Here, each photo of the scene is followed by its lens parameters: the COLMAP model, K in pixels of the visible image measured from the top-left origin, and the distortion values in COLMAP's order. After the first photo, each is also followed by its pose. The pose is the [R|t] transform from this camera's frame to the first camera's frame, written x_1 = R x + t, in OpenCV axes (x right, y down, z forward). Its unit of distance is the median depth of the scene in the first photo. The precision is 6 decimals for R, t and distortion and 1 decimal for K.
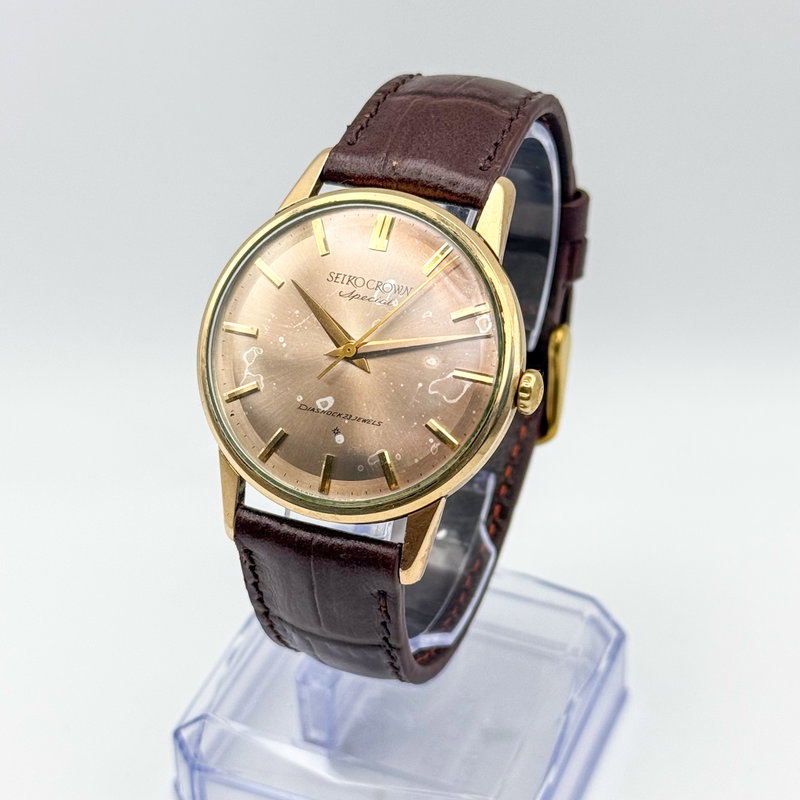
lens RADIAL K [[1991.0, 0, 400.0], [0, 1991.0, 400.0], [0, 0, 1]] dist [0.061352, -0.429298]
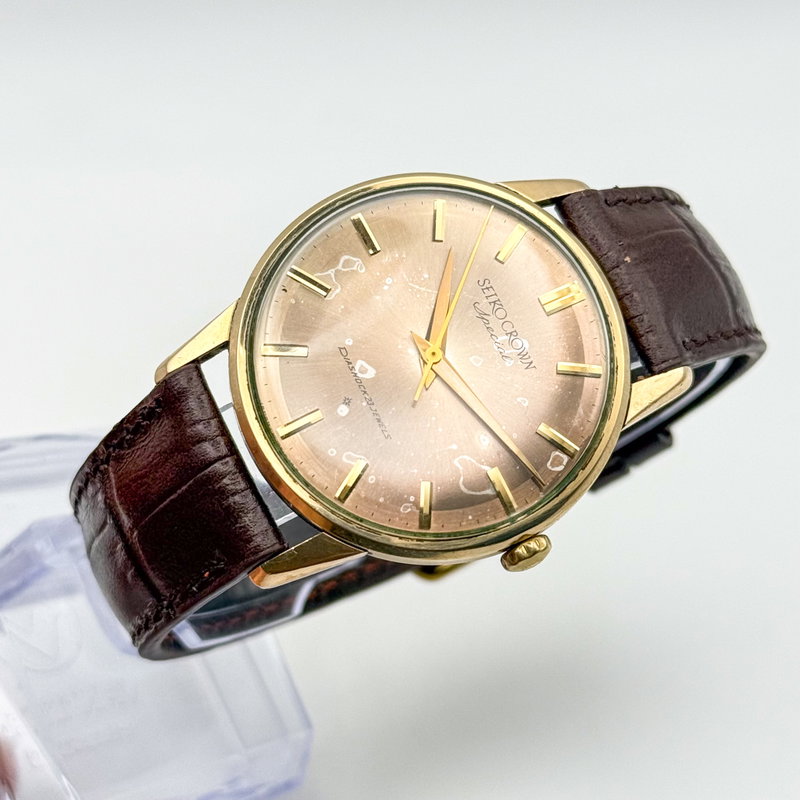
lens RADIAL K [[1991.0, 0, 400.0], [0, 1991.0, 400.0], [0, 0, 1]] dist [0.061352, -0.429298]
pose [[0.608026, 0.786436, 0.108733, -0.108087], [-0.781760, 0.616950, -0.090691, 0.072619], [-0.138406, -0.029861, 0.989925, 0.168019]]
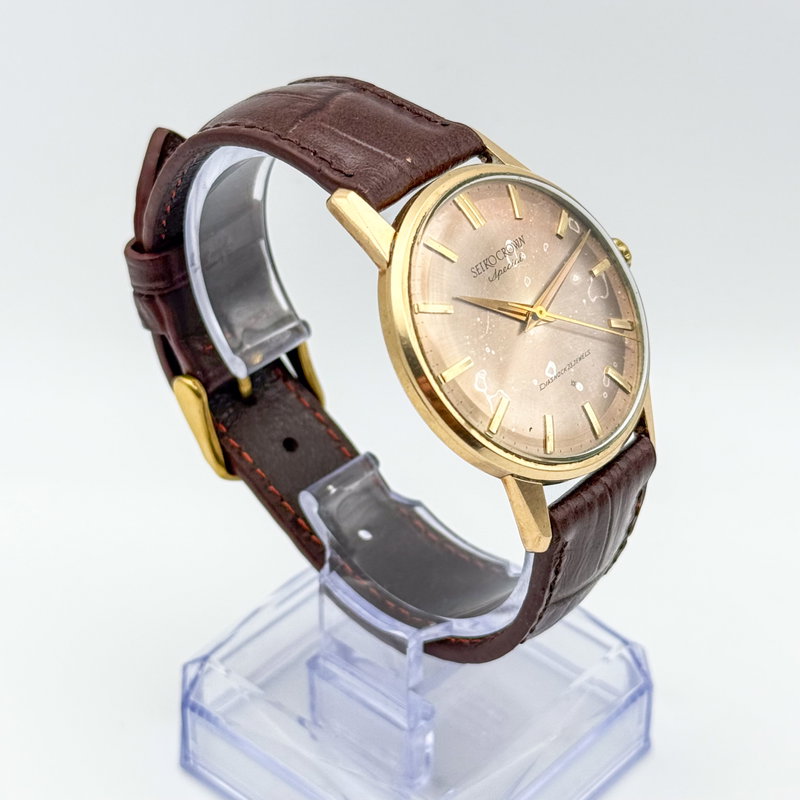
lens RADIAL K [[1991.0, 0, 400.0], [0, 1991.0, 400.0], [0, 0, 1]] dist [0.061352, -0.429298]
pose [[0.335486, -0.540469, 0.771584, -0.847580], [0.549594, 0.777509, 0.305655, -0.336125], [-0.765111, 0.321515, 0.557882, 0.489170]]
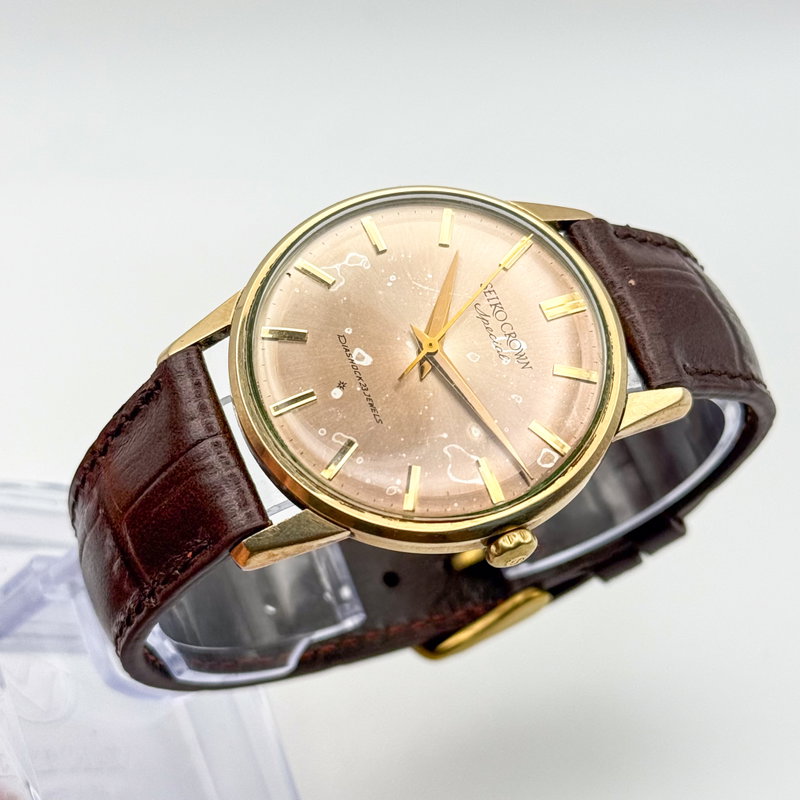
lens RADIAL K [[1991.0, 0, 400.0], [0, 1991.0, 400.0], [0, 0, 1]] dist [0.061352, -0.429298]
pose [[0.555998, 0.828260, -0.069656, 0.044561], [-0.825545, 0.540540, -0.162149, 0.132939], [-0.096650, 0.147659, 0.984305, 0.168857]]
